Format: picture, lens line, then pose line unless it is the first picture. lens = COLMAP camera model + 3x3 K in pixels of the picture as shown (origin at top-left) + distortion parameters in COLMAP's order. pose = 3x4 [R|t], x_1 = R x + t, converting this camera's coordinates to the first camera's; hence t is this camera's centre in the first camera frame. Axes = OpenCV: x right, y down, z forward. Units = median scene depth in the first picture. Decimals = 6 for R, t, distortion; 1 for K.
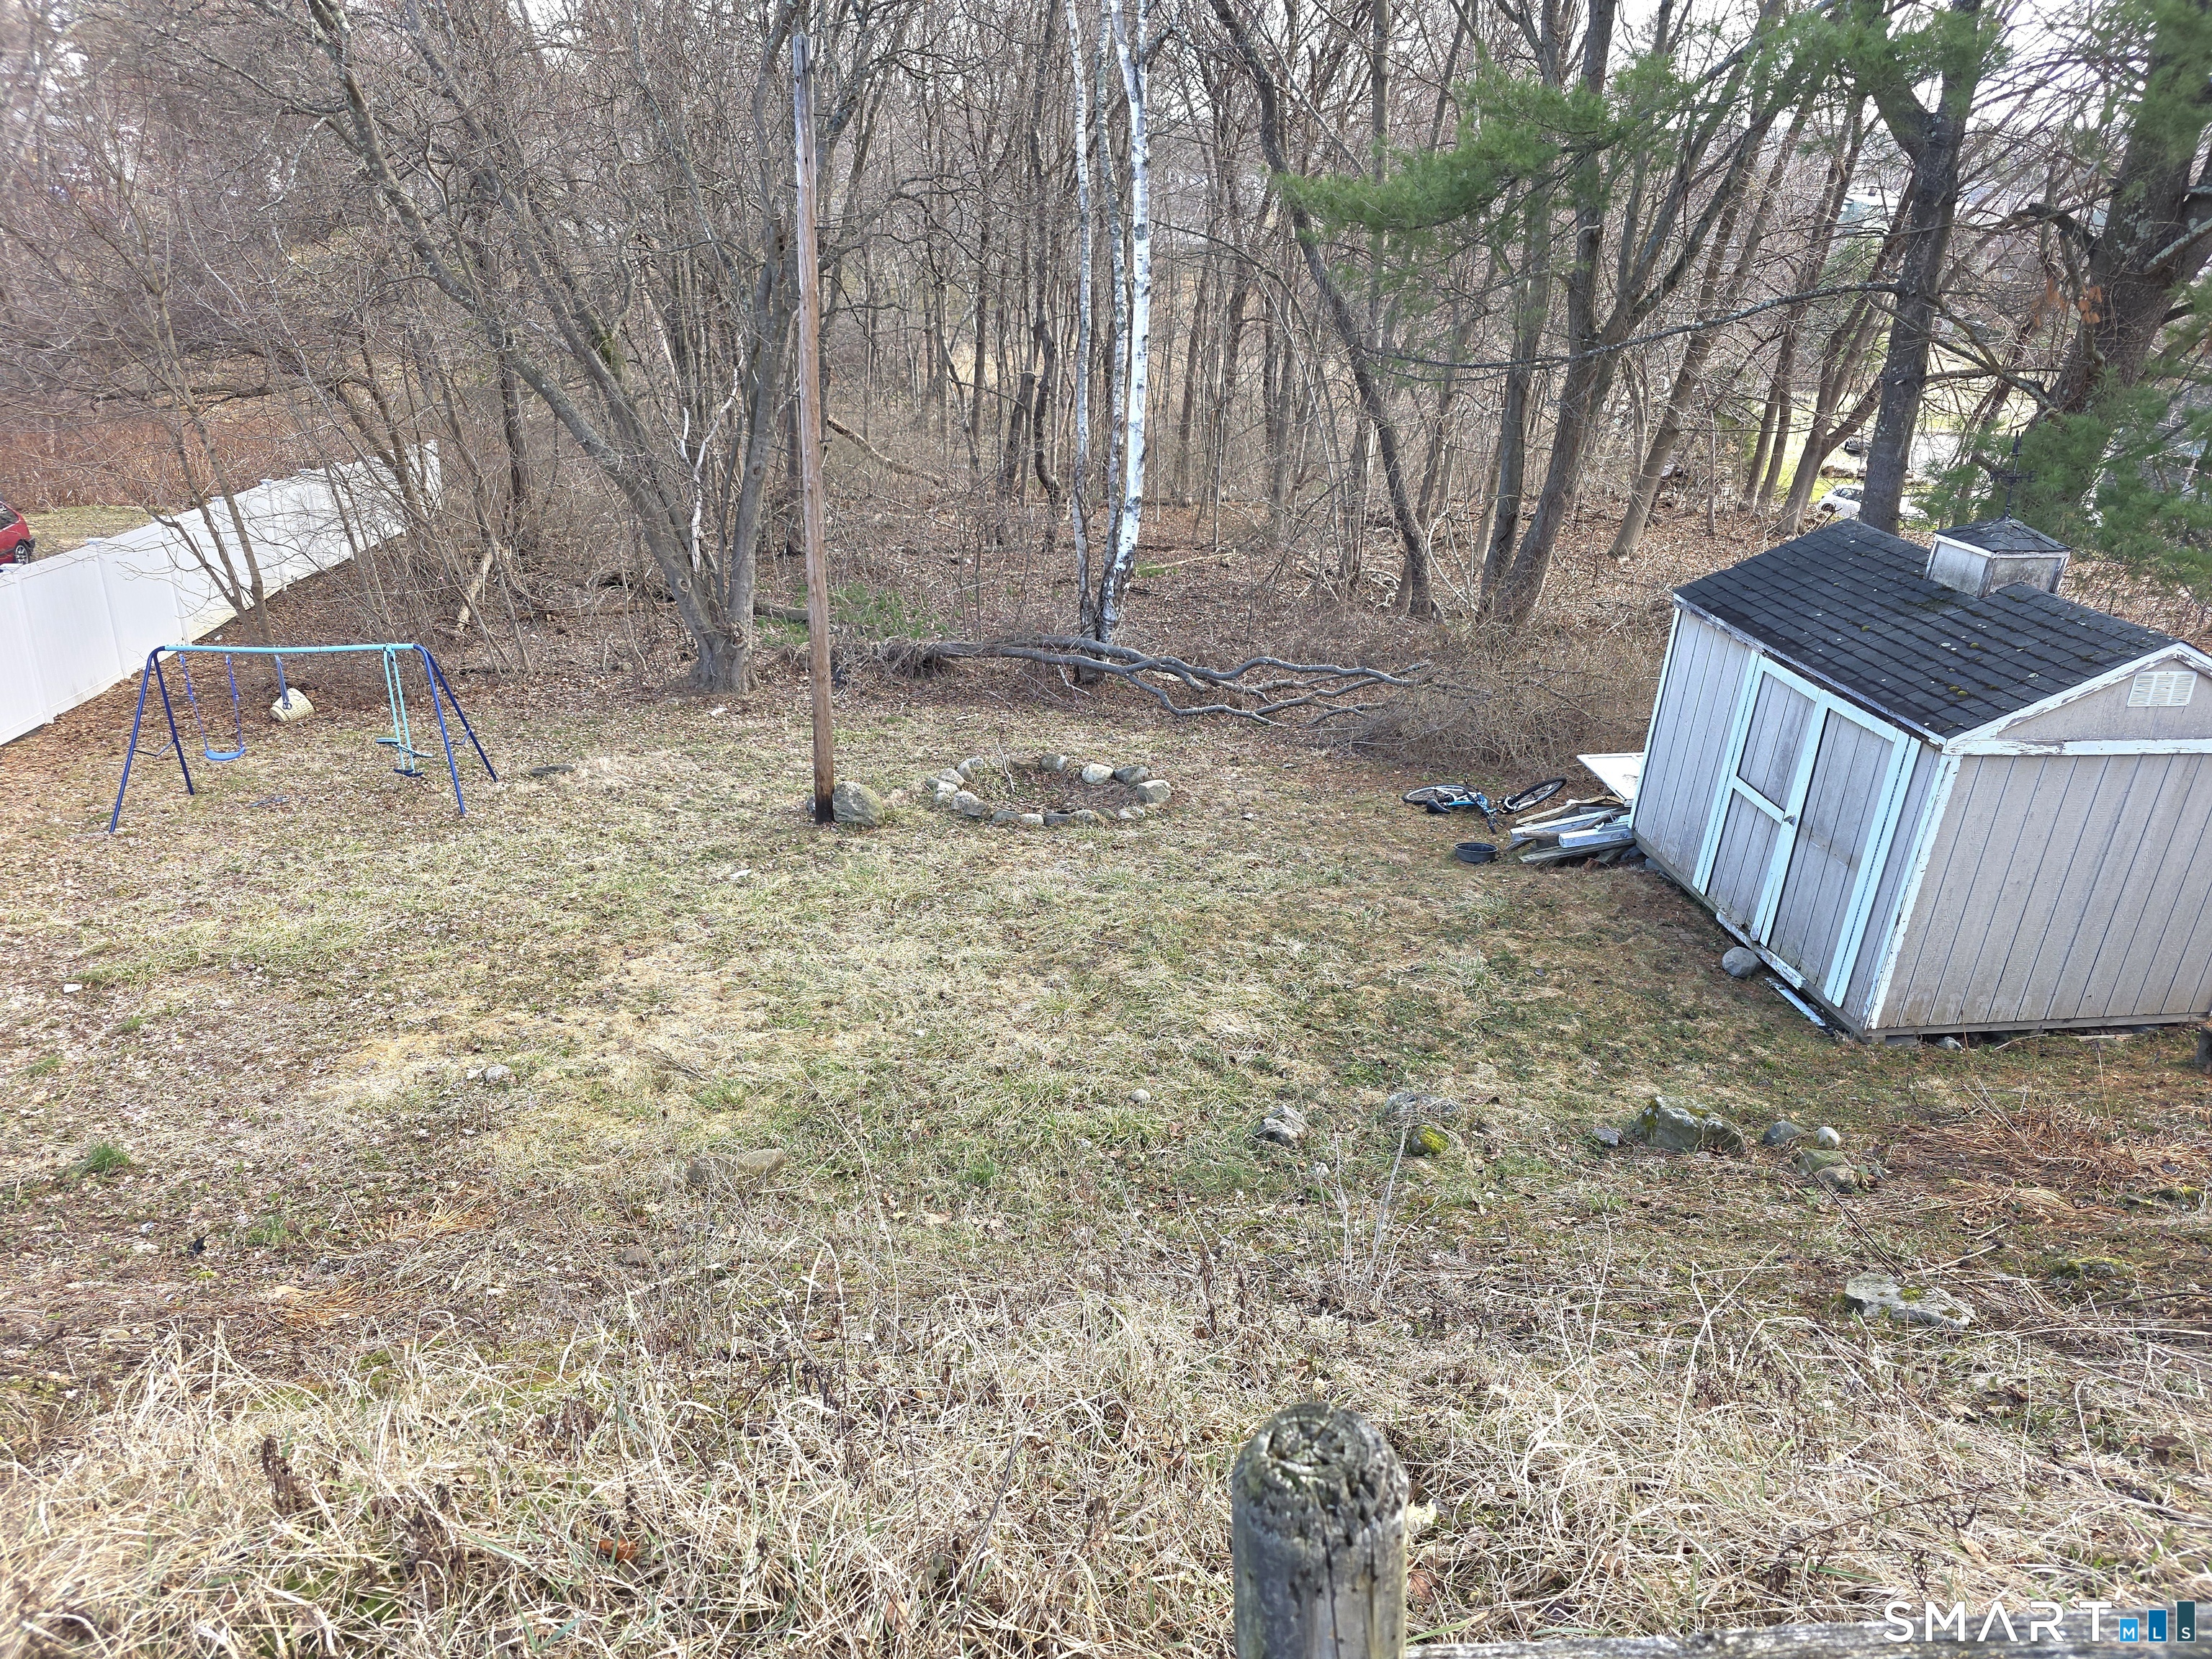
lens RADIAL K [[1488.2, 0, 1137.6], [0, 1488.2, 846.6], [0, 0, 1]] dist [0.052821, -0.047907]
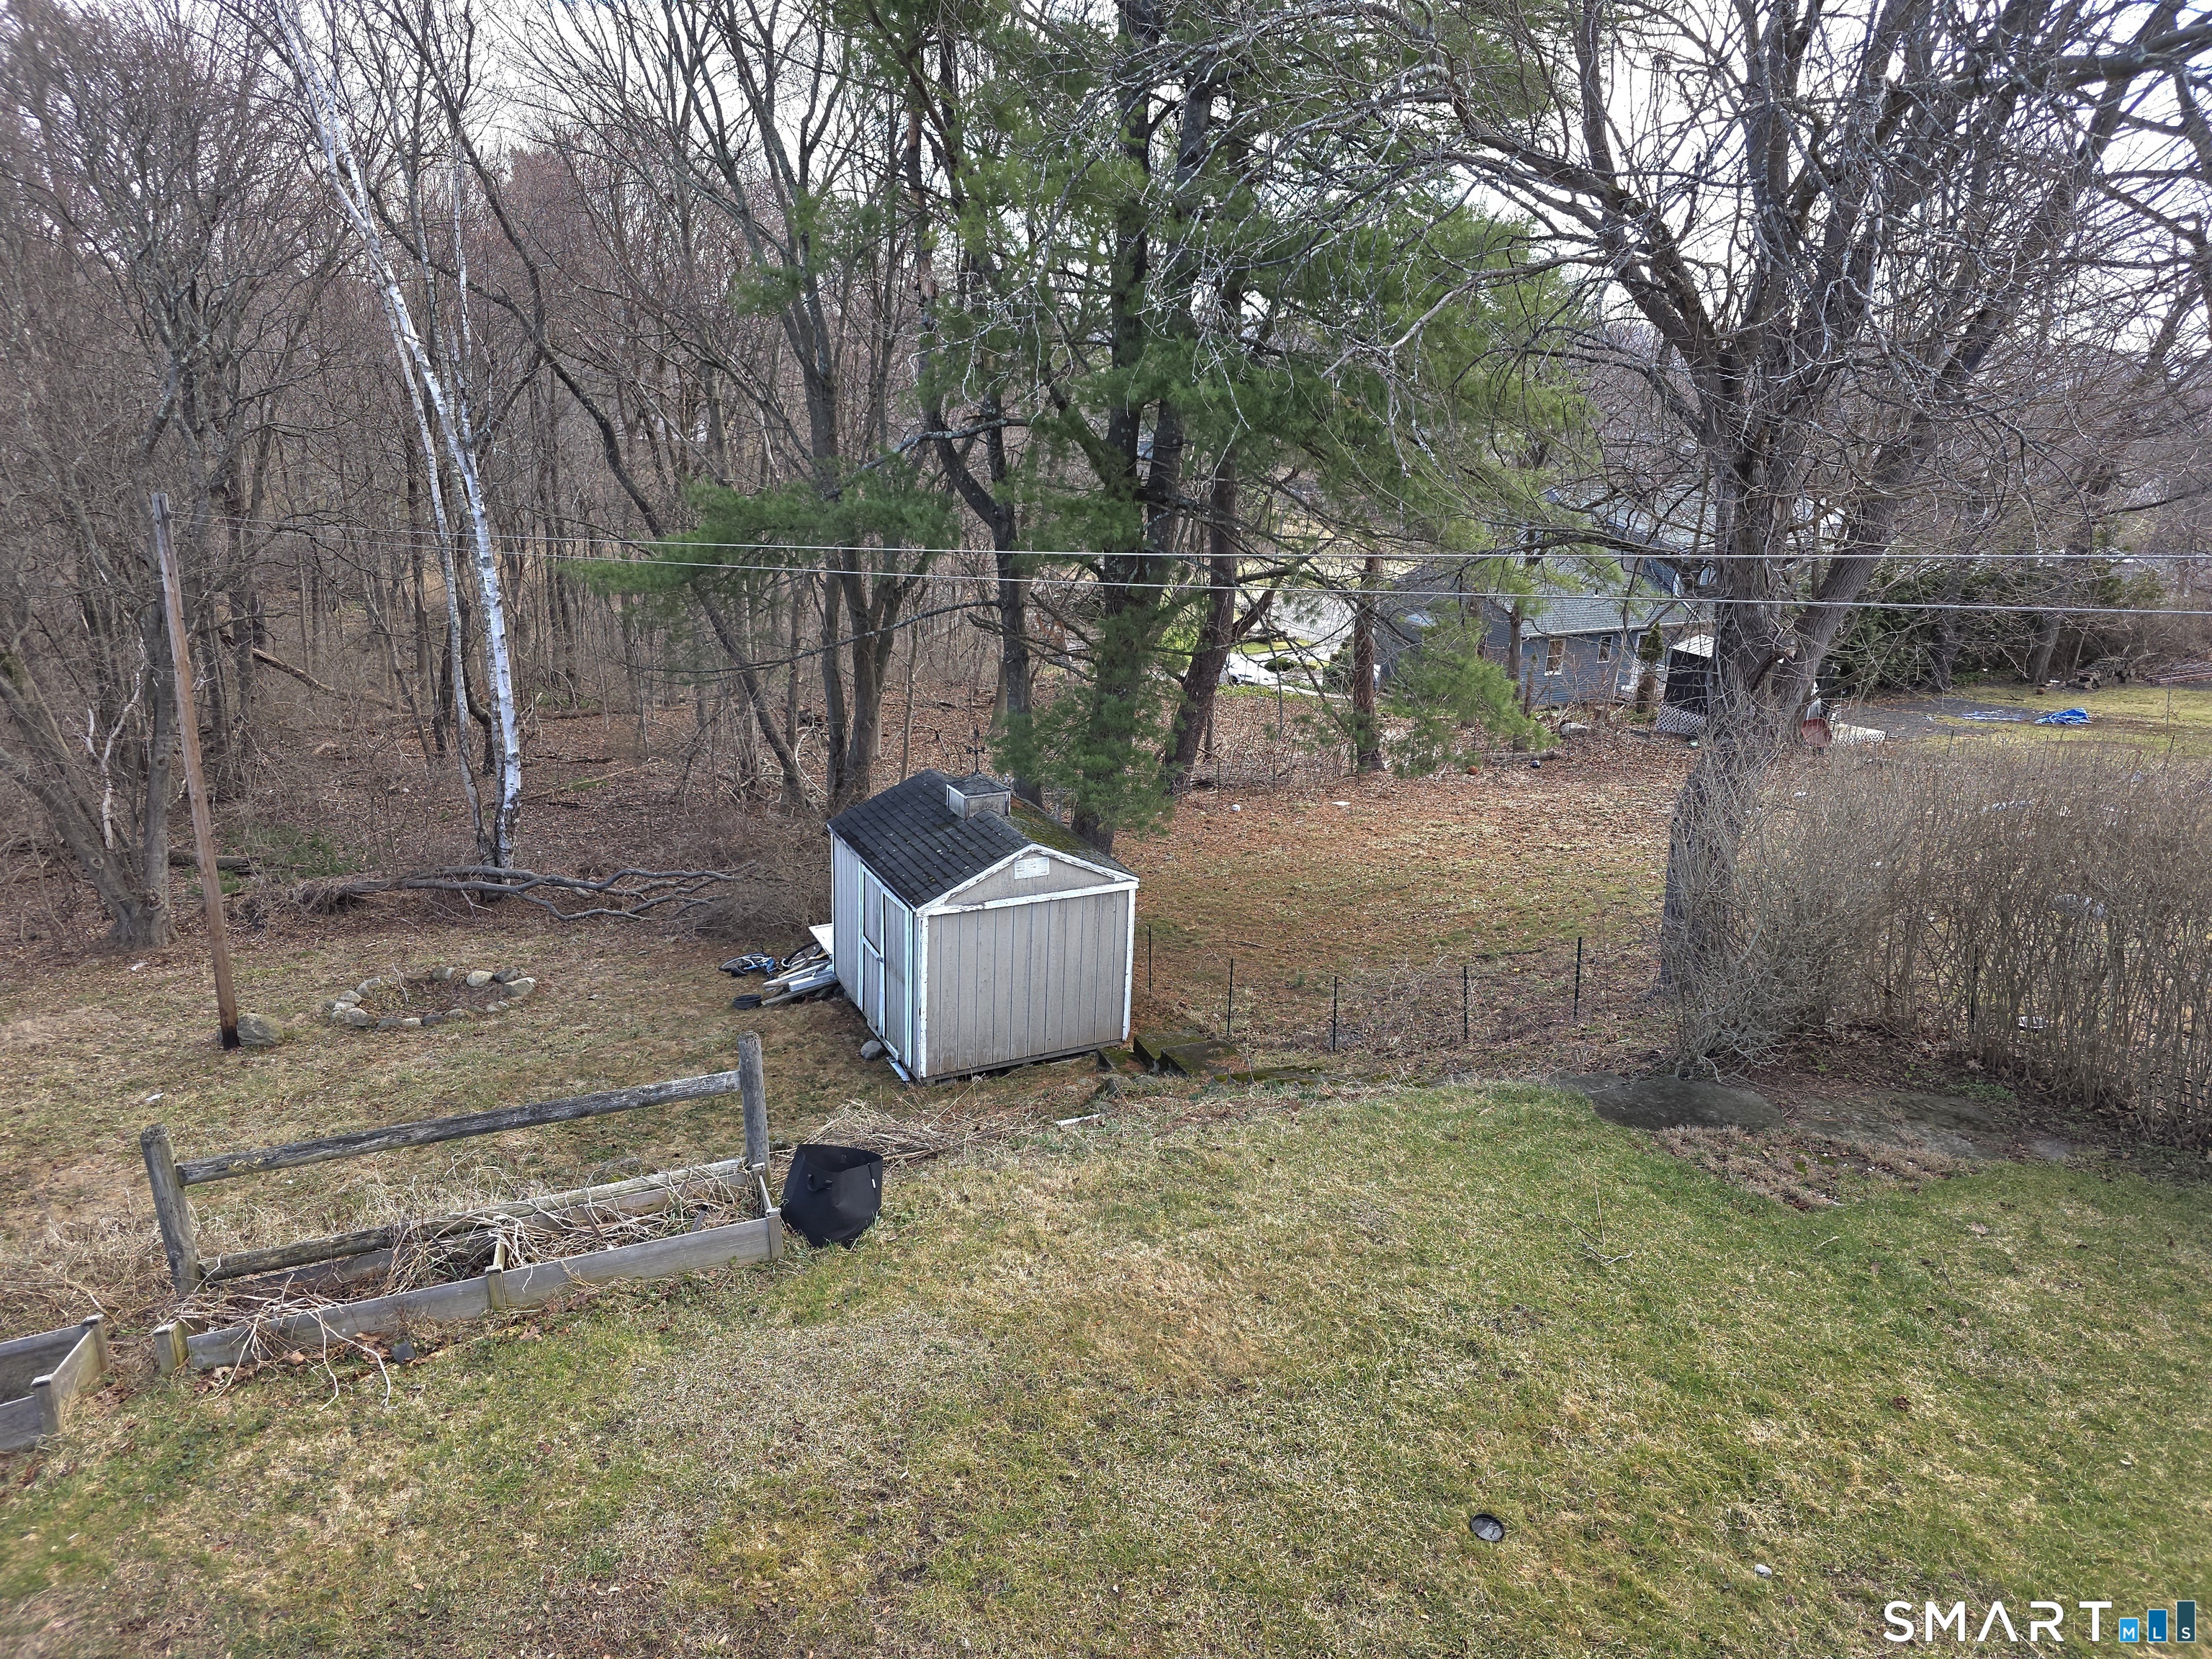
lens RADIAL K [[1453.6, 0, 1124.1], [0, 1453.6, 837.1], [0, 0, 1]] dist [0.054384, -0.045029]
pose [[0.949467, -0.102389, 0.296696, 0.166768], [0.133311, 0.987346, -0.085880, 0.016384], [-0.284148, 0.121093, 0.951103, -0.460239]]
